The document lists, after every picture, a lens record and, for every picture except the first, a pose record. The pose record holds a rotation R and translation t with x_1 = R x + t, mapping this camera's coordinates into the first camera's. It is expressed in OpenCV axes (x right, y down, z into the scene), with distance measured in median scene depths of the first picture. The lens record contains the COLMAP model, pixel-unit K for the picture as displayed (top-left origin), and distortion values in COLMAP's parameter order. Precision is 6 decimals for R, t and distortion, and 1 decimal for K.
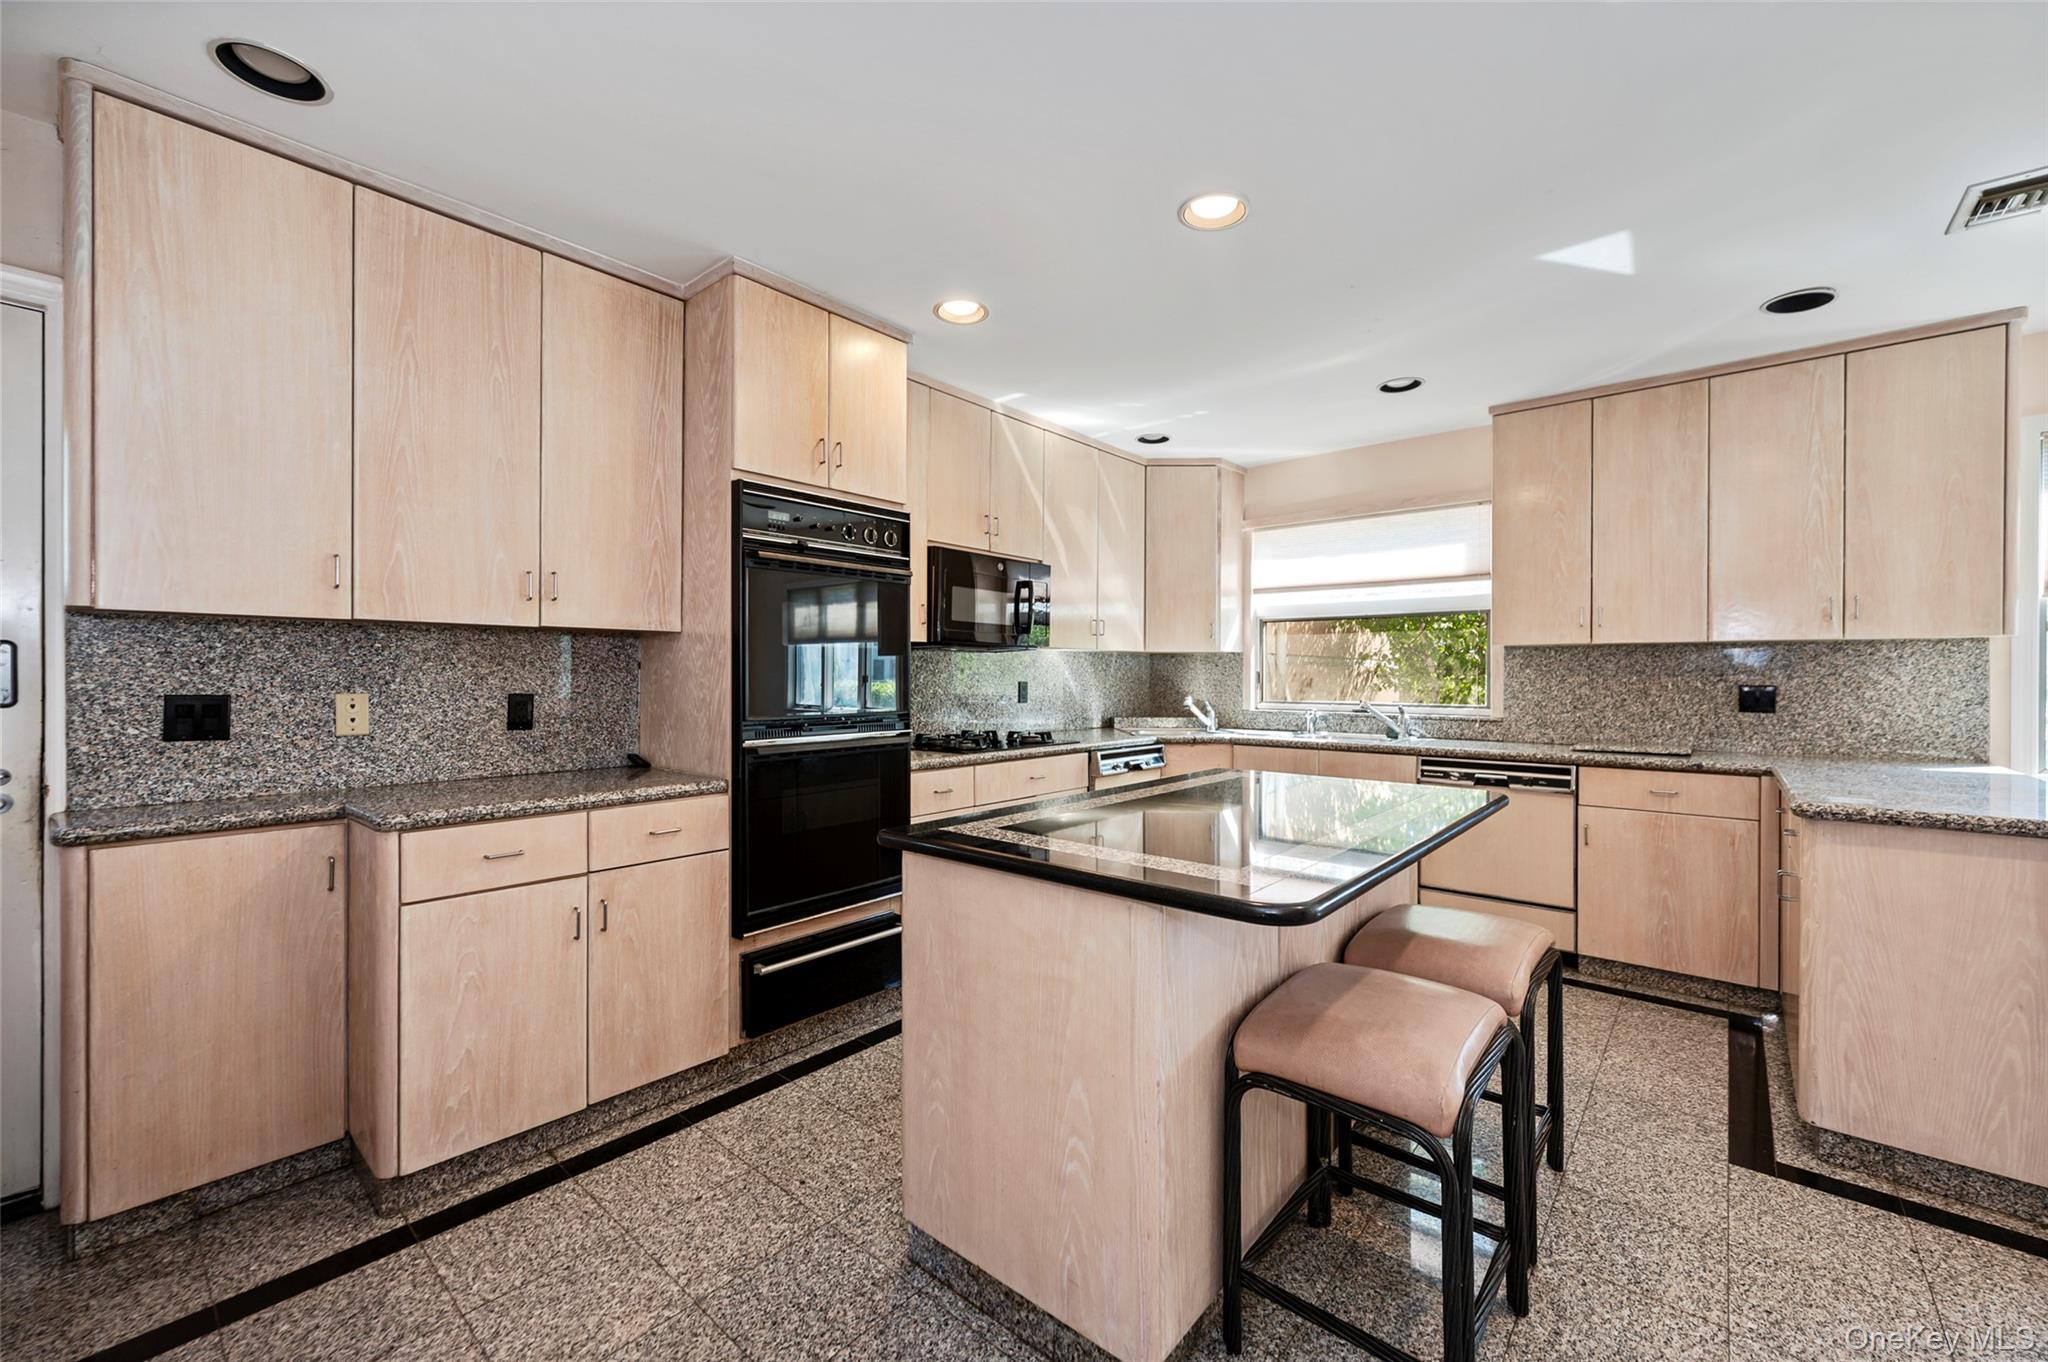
lens RADIAL K [[816.4, 0, 1023.9], [0, 816.4, 683.6], [0, 0, 1]] dist [0.000400, -0.000013]
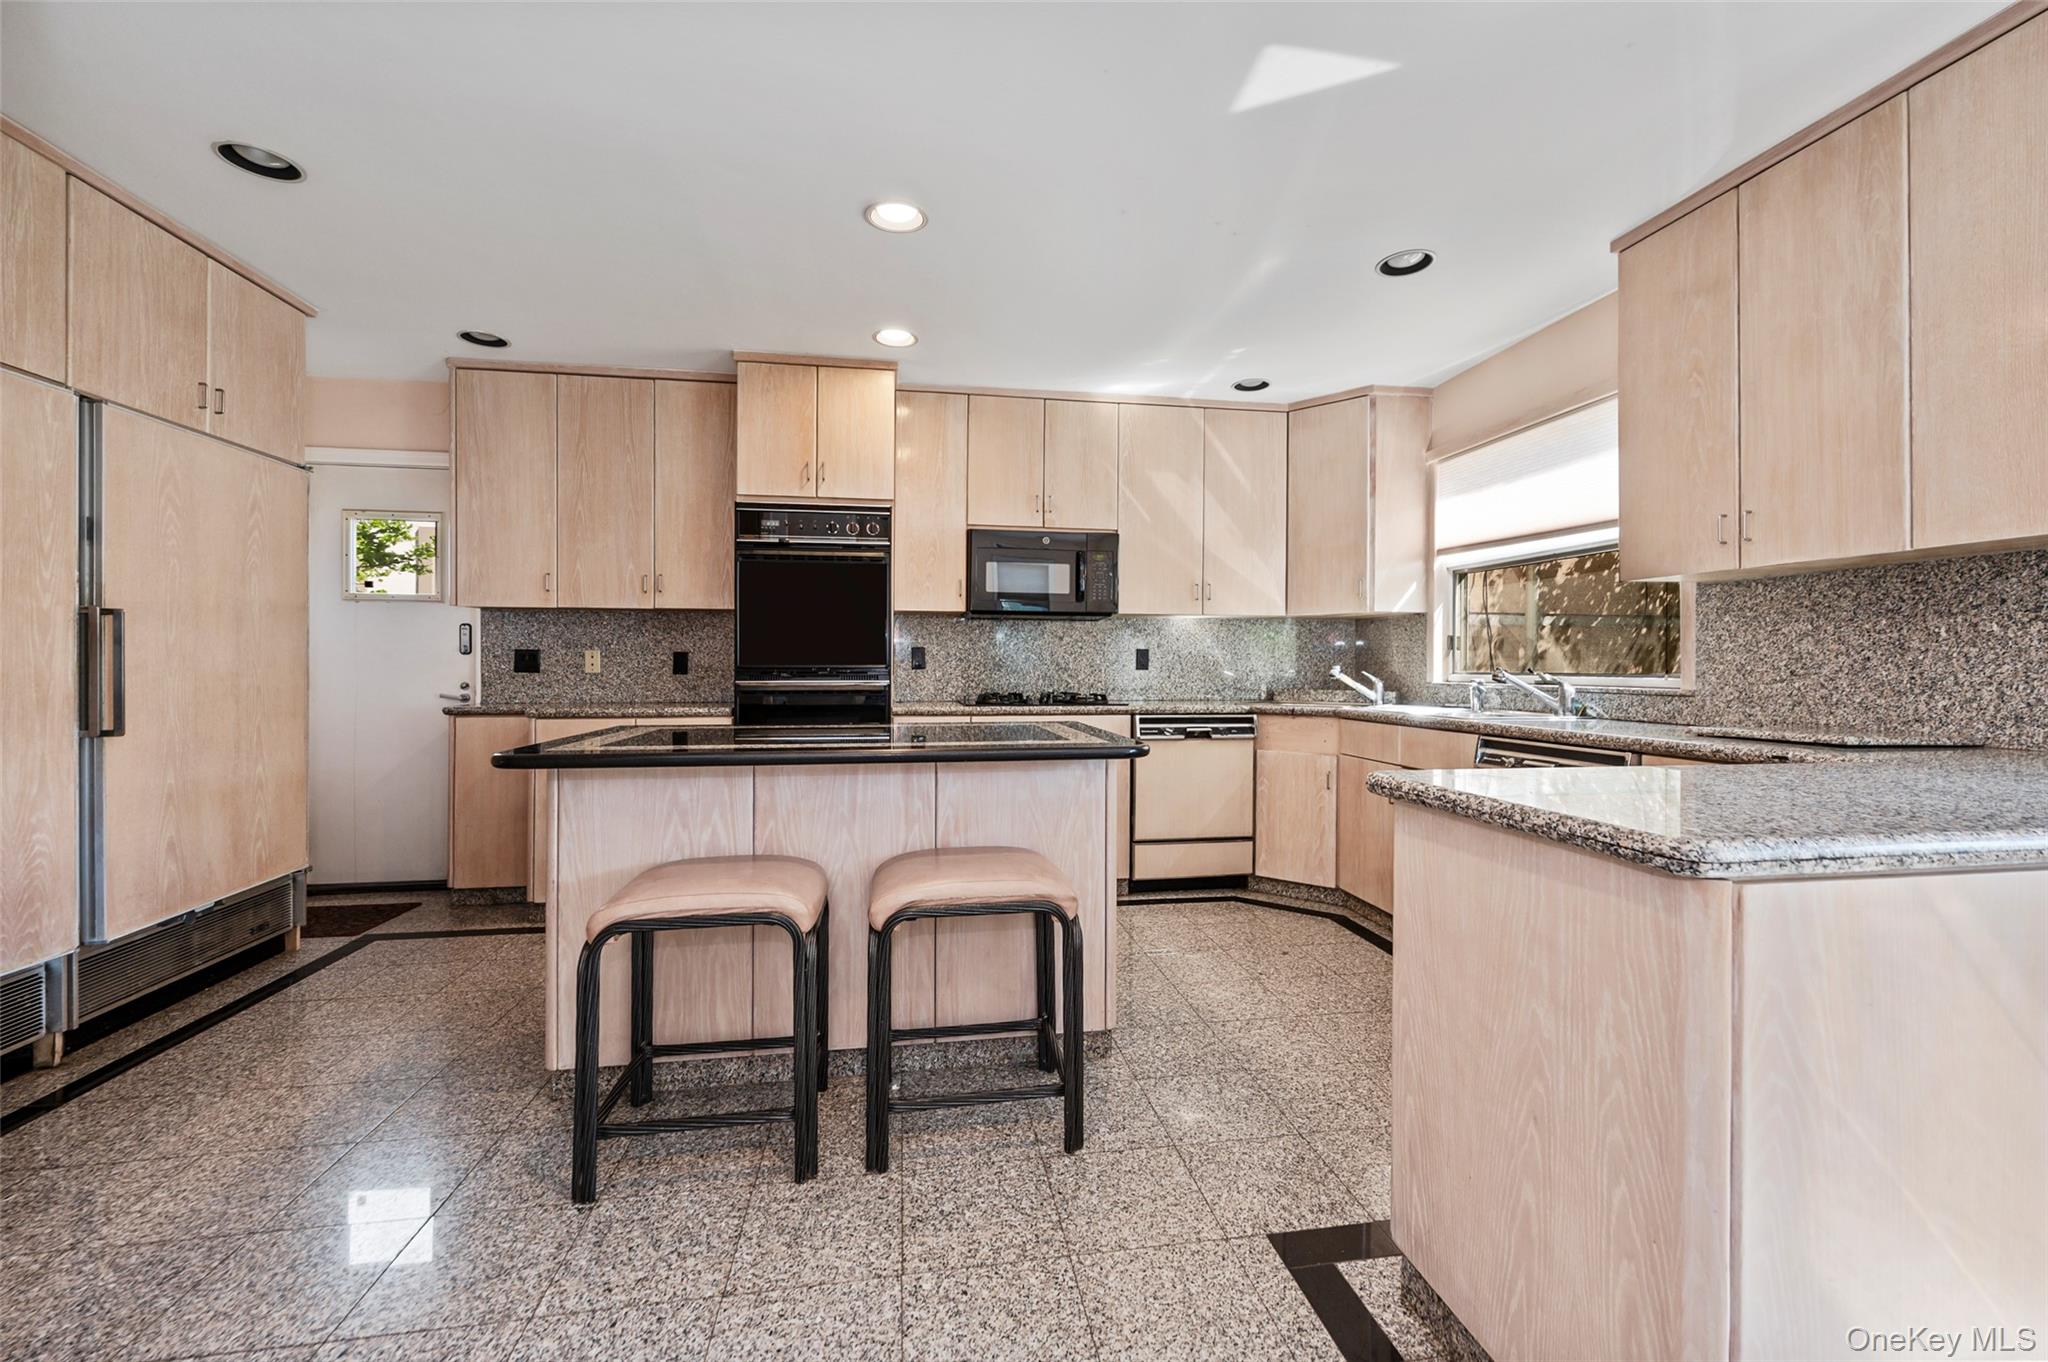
lens RADIAL K [[816.4, 0, 1026.9], [0, 816.4, 669.9], [0, 0, 1]] dist [0.000400, -0.000013]
pose [[0.764265, 0.002678, -0.644896, 0.764933], [-0.007013, 0.999967, -0.004159, 0.040717], [0.644864, 0.007702, 0.764259, 0.172294]]
